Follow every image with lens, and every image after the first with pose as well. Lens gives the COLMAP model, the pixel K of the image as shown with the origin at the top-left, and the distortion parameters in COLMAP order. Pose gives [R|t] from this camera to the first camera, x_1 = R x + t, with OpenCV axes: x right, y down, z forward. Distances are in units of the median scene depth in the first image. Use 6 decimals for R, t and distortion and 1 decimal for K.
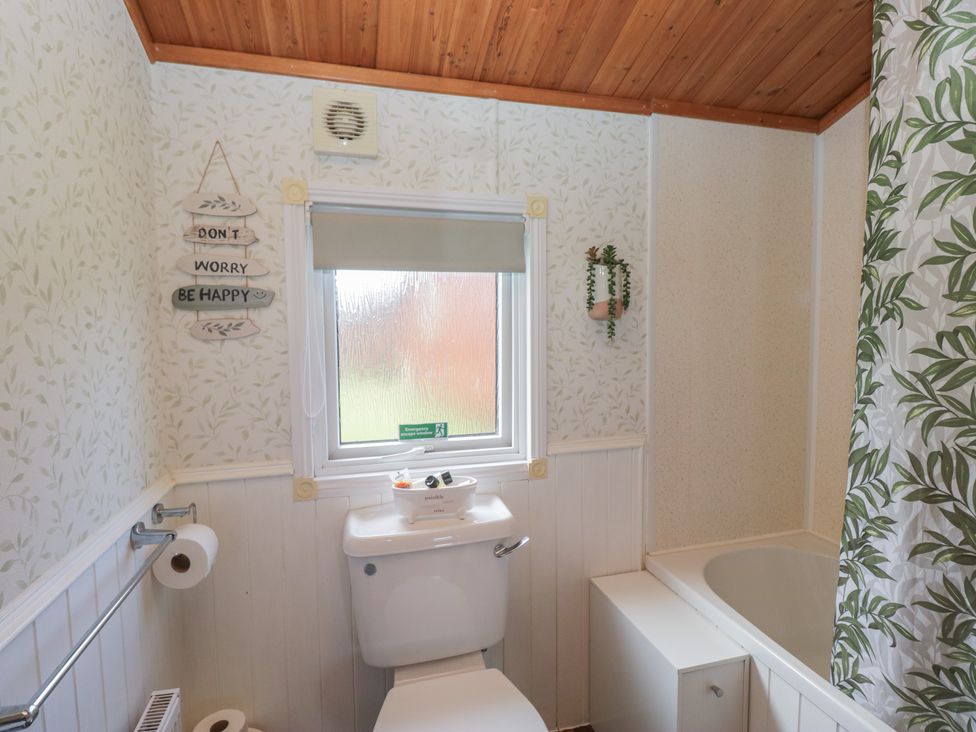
lens RADIAL K [[513.3, 0, 486.6], [0, 513.3, 362.0], [0, 0, 1]] dist [0.002451, -0.014340]
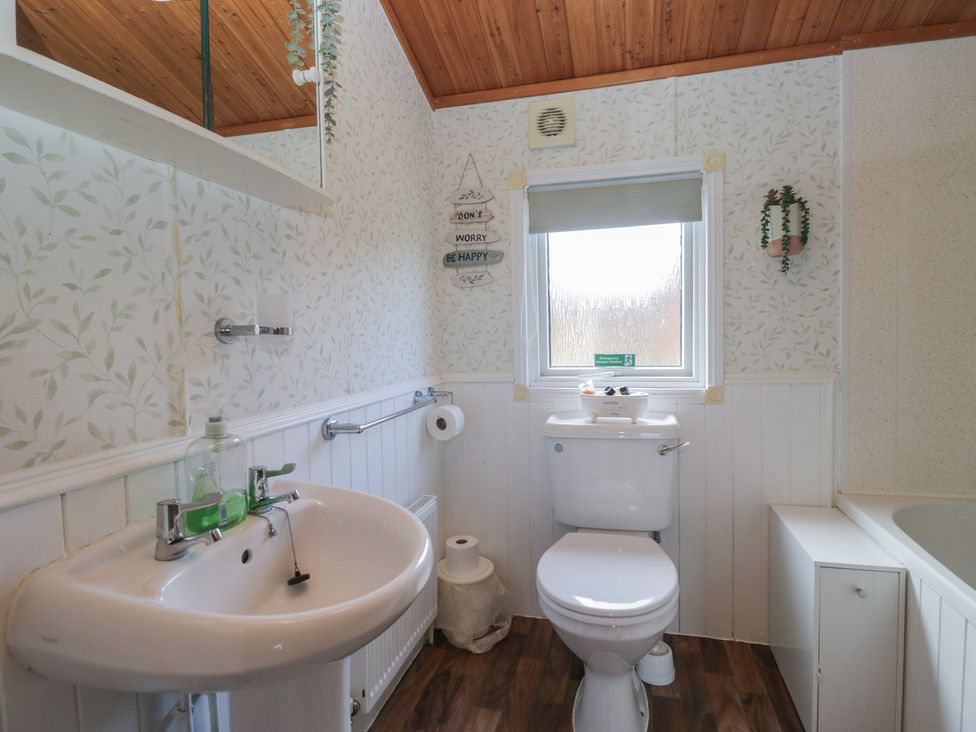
lens RADIAL K [[513.3, 0, 486.6], [0, 513.3, 362.0], [0, 0, 1]] dist [0.002451, -0.014340]
pose [[0.863117, 0.020234, -0.504599, 0.262282], [-0.019935, 0.999783, 0.005990, 0.154163], [0.504611, 0.004889, 0.863333, -0.247914]]
